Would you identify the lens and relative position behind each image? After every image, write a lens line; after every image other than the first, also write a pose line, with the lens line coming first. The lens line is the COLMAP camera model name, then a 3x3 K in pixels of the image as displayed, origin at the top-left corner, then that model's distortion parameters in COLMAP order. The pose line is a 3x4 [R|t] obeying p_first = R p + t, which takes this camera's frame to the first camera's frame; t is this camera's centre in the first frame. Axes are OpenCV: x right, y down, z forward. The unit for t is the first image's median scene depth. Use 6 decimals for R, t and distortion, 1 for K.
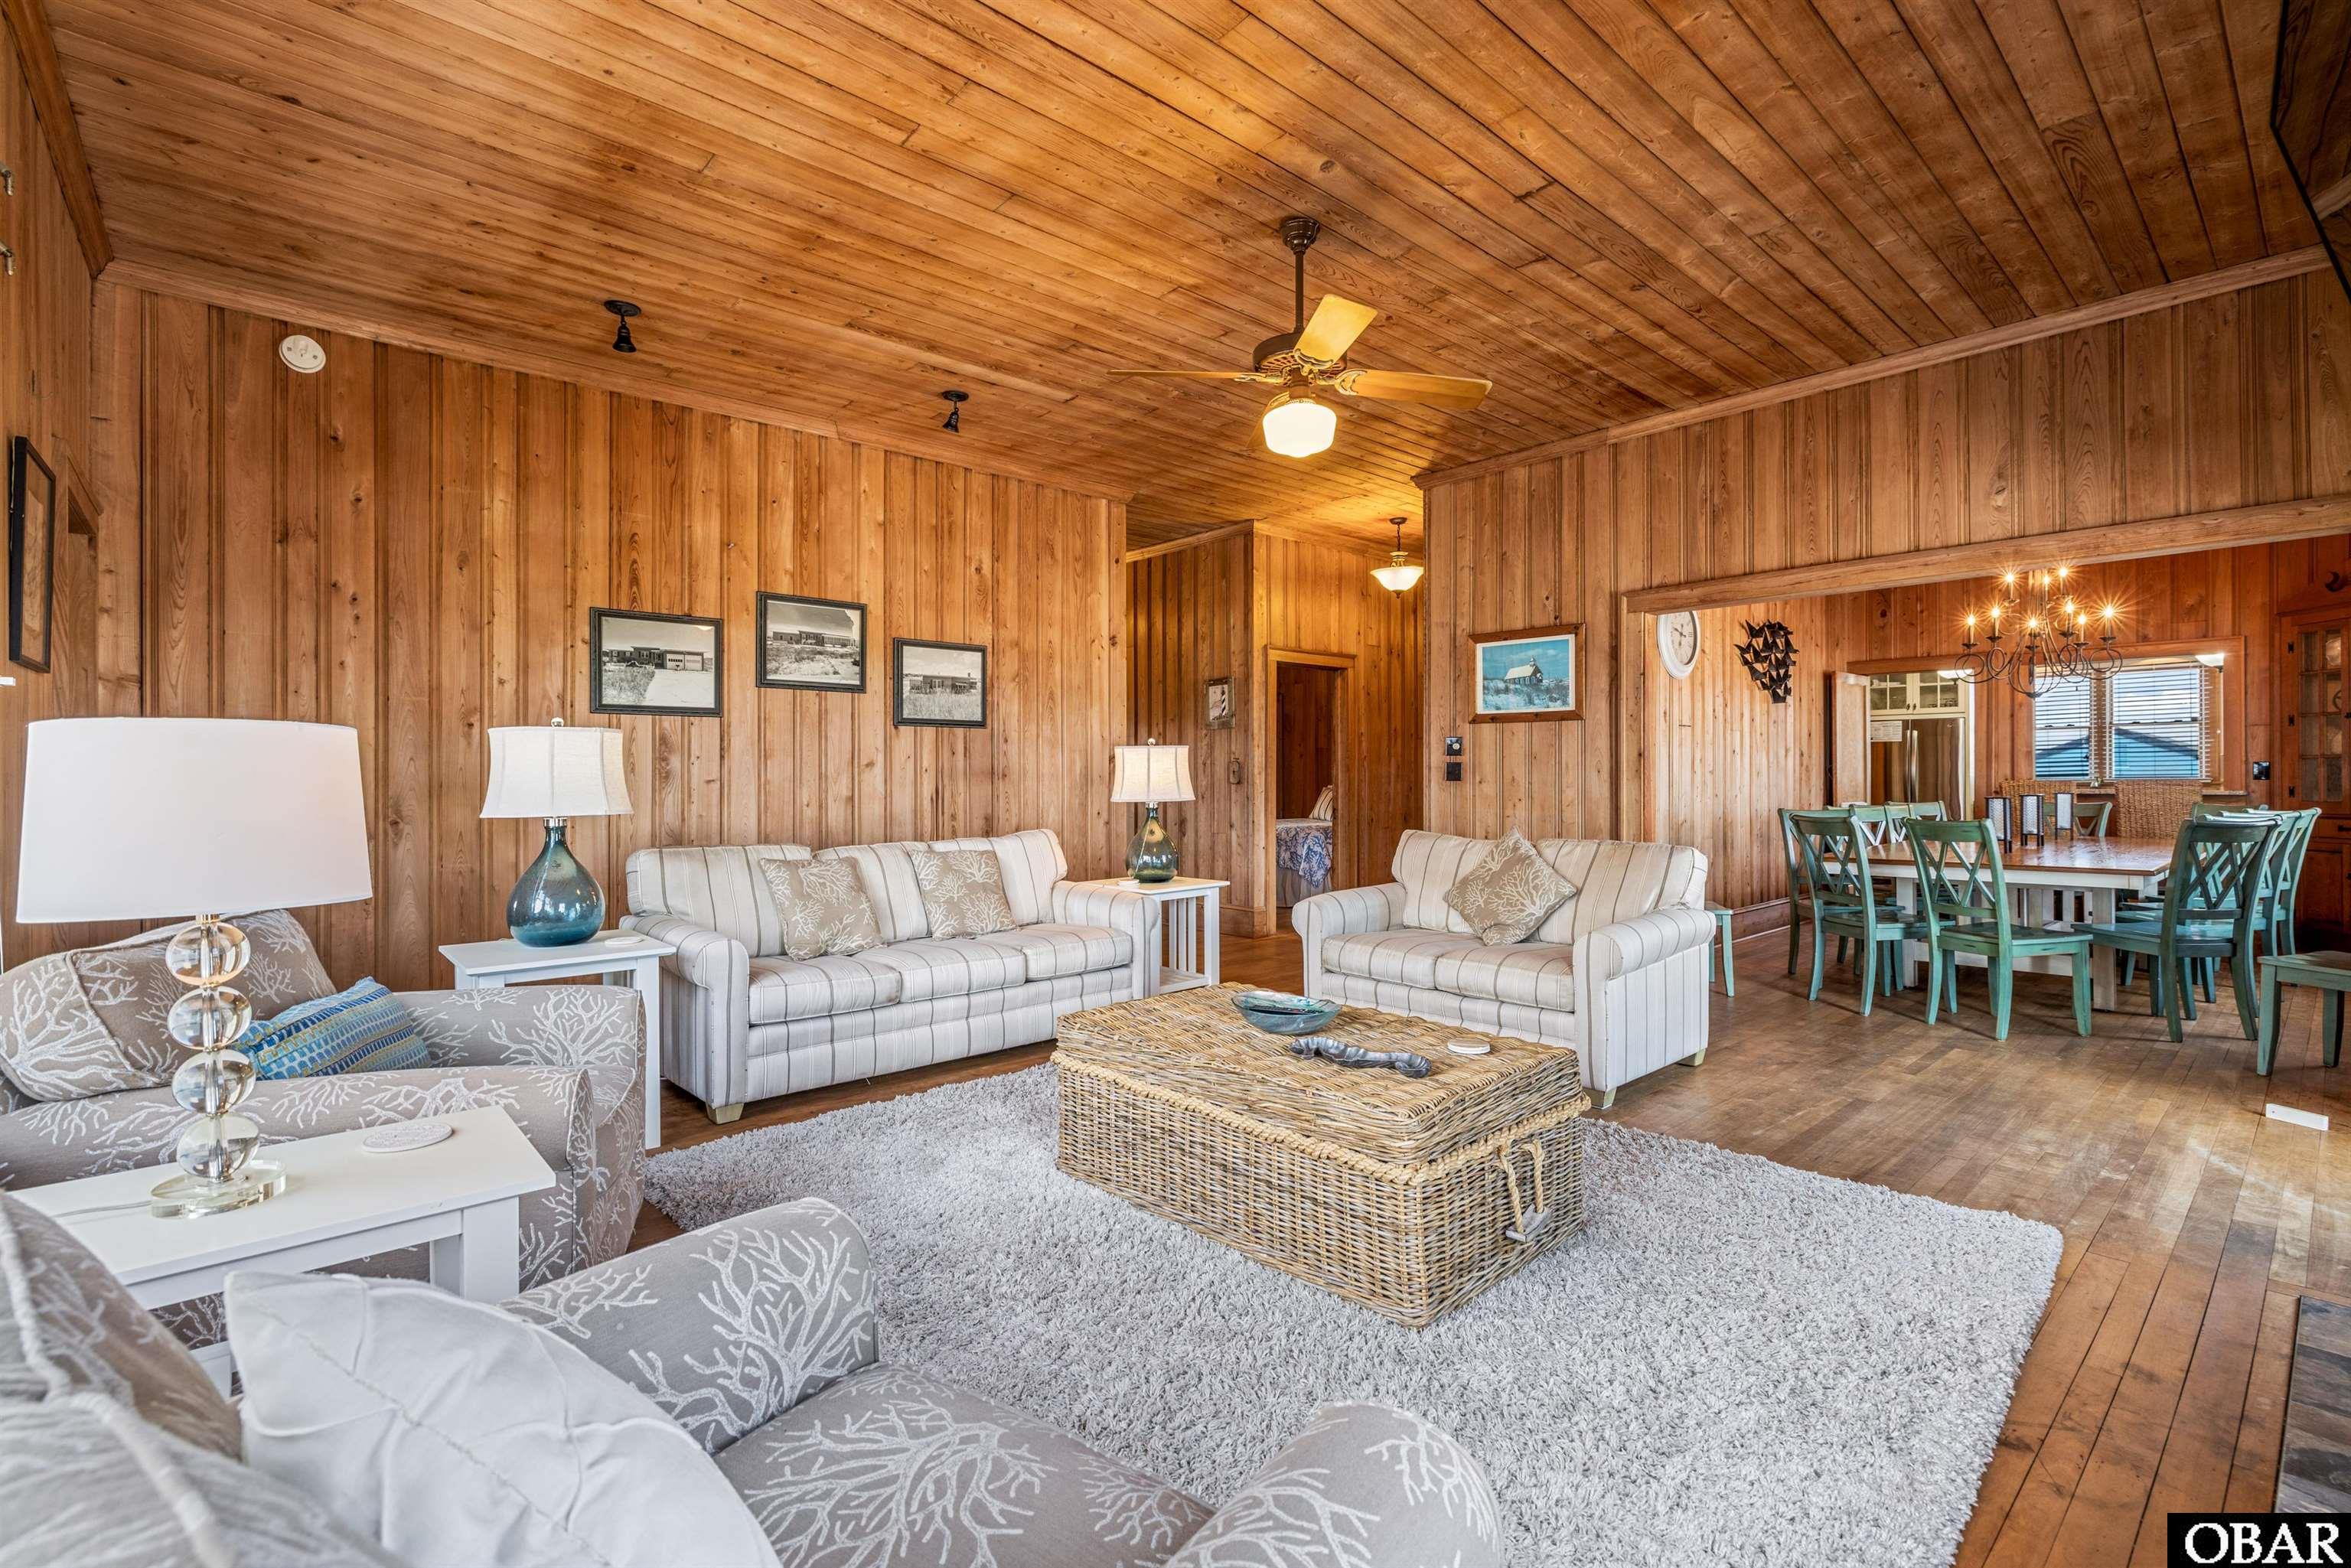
lens RADIAL K [[1061.6, 0, 1180.7], [0, 1061.6, 775.9], [0, 0, 1]] dist [-0.001422, 0.000052]
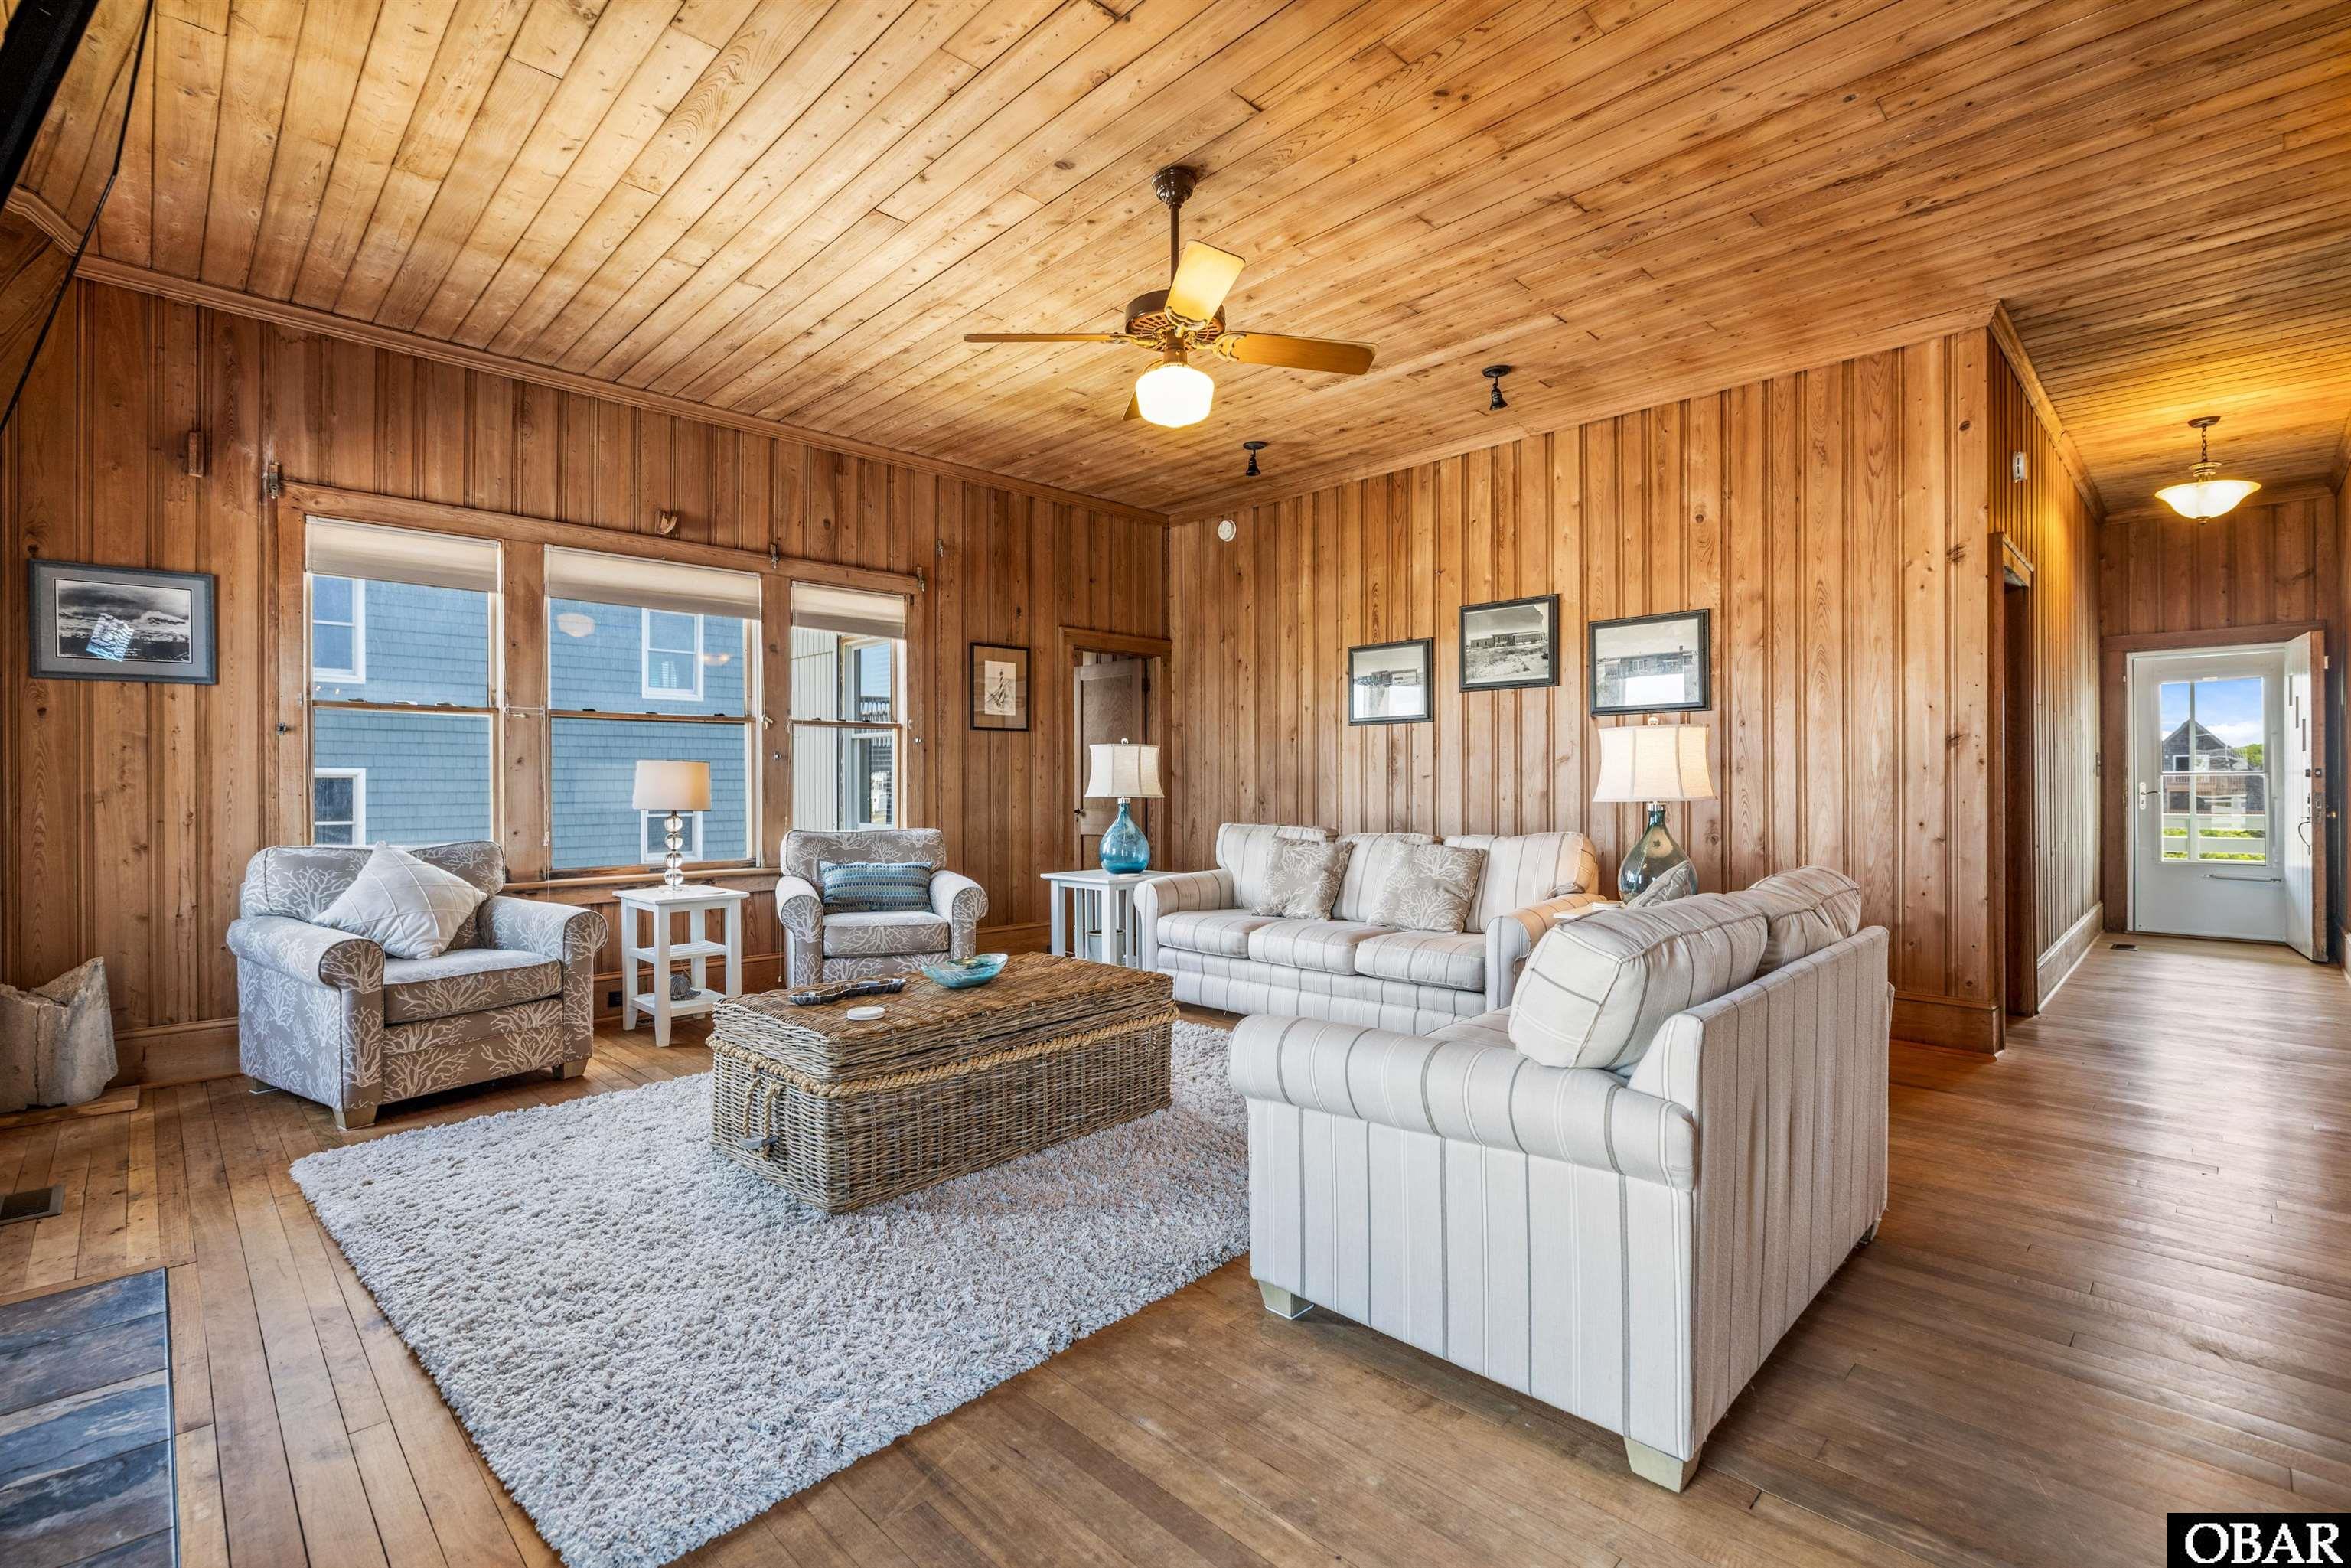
lens RADIAL K [[1061.6, 0, 1183.0], [0, 1061.6, 785.4], [0, 0, 1]] dist [-0.001422, 0.000052]
pose [[0.053471, 0.007279, -0.998543, 0.703485], [0.007047, 0.999946, 0.007666, 0.004105], [0.998545, -0.007447, 0.053416, 0.644880]]
